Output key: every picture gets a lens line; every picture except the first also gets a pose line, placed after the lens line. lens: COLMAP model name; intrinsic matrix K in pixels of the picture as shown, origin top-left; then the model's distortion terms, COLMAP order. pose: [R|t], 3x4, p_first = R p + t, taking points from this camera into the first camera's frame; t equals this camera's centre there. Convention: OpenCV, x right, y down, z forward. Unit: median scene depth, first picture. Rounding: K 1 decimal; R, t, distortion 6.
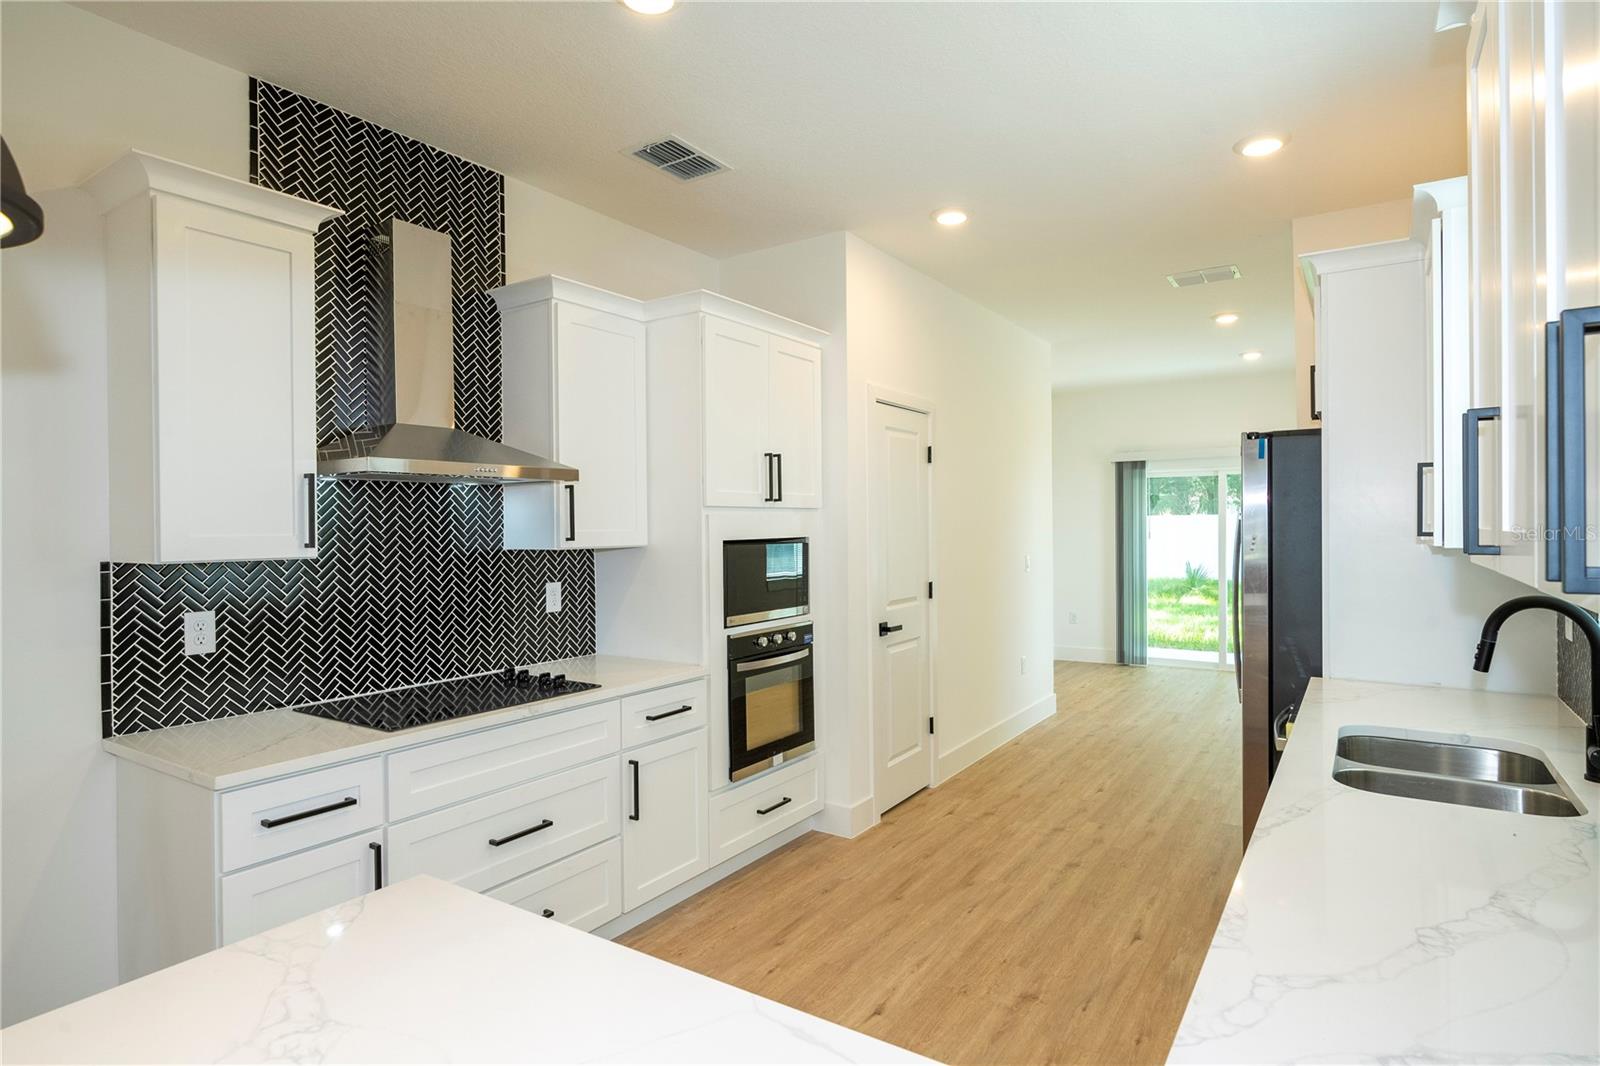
lens RADIAL K [[847.1, 0, 803.2], [0, 847.1, 533.9], [0, 0, 1]] dist [-0.002153, -0.000526]
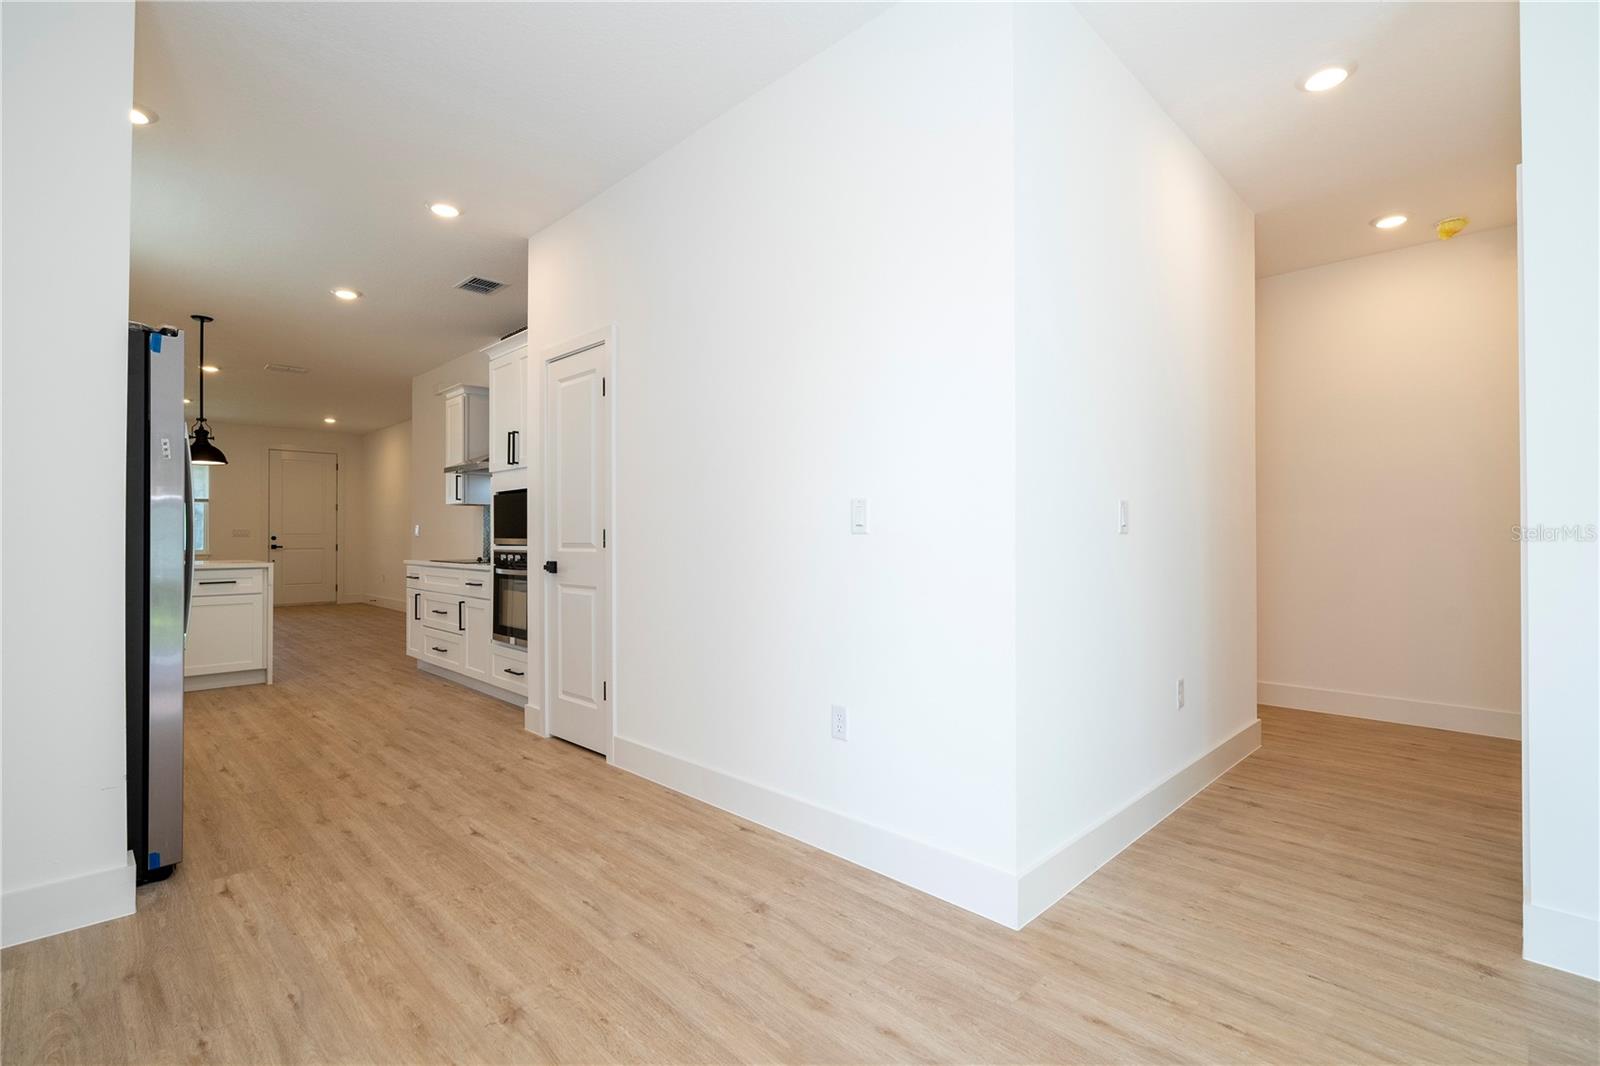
lens RADIAL K [[719.6, 0, 800.2], [0, 719.6, 533.5], [0, 0, 1]] dist [-0.007935, 0.004646]
pose [[-0.183510, 0.007184, -0.982992, 1.065387], [-0.003301, 0.999963, 0.007924, 0.067590], [0.983012, 0.004699, -0.183479, 1.667876]]
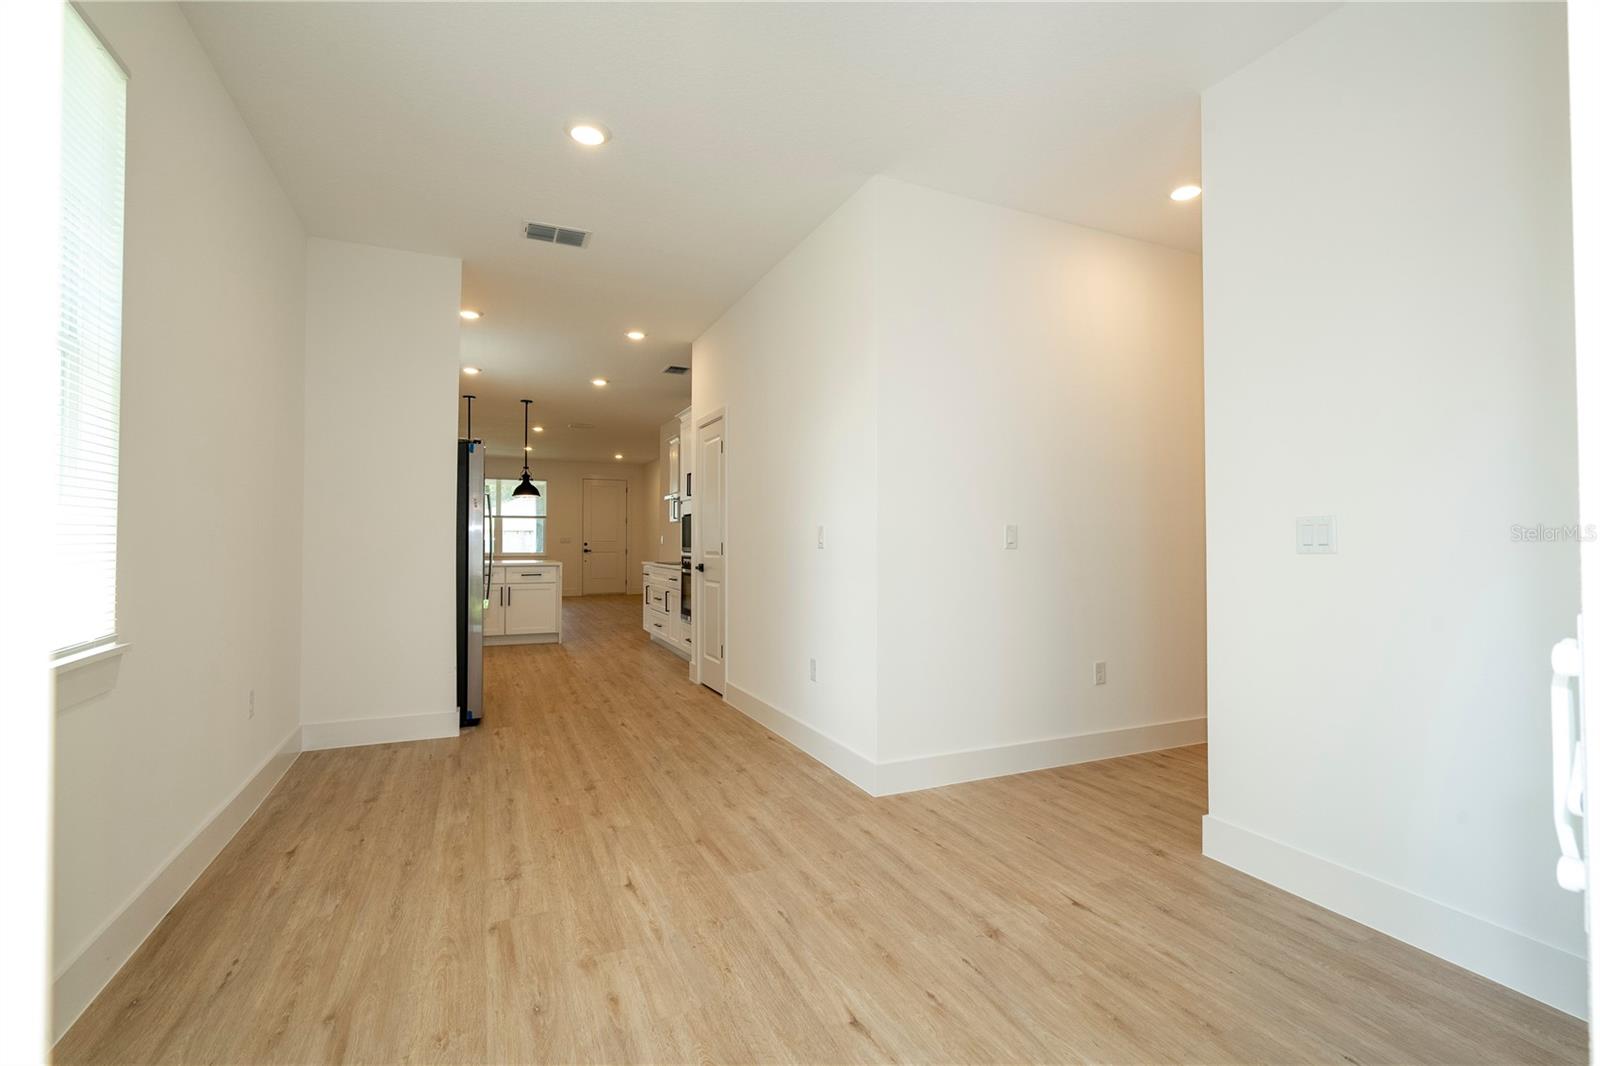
lens RADIAL K [[719.6, 0, 818.3], [0, 719.6, 529.6], [0, 0, 1]] dist [-0.007935, 0.004646]
pose [[-0.518425, -0.003793, -0.855115, 1.281659], [-0.000803, 0.999992, -0.003949, 0.051477], [0.855123, -0.001360, -0.518424, 2.118481]]
